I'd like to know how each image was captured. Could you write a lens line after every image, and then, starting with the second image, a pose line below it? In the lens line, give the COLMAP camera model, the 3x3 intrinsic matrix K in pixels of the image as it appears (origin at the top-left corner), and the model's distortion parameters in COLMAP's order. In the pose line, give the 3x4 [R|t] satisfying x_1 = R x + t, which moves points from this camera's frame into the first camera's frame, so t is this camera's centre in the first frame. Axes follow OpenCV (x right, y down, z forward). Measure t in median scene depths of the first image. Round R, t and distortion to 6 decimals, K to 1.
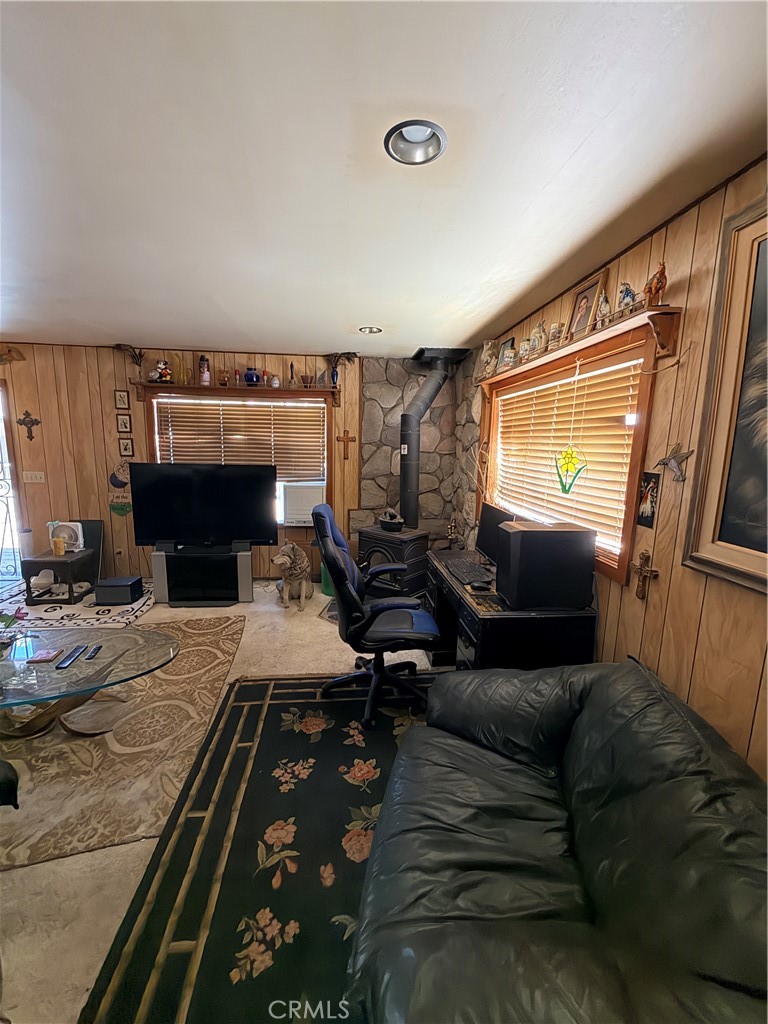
lens RADIAL K [[409.4, 0, 384.5], [0, 409.4, 508.0], [0, 0, 1]] dist [-0.003402, -0.002317]
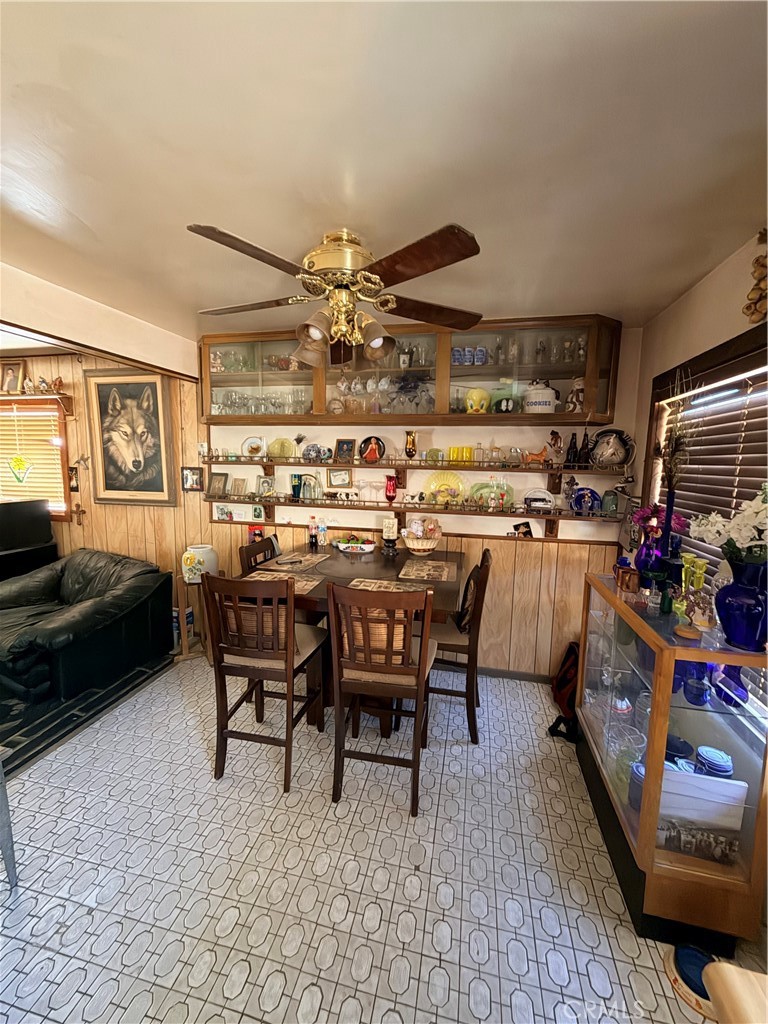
lens RADIAL K [[409.4, 0, 383.3], [0, 409.4, 510.1], [0, 0, 1]] dist [-0.003402, -0.002317]
pose [[0.311080, -0.131008, 0.941311, -0.925837], [0.141751, 0.985771, 0.090351, 0.181044], [-0.939753, 0.105325, 0.325224, -1.261012]]
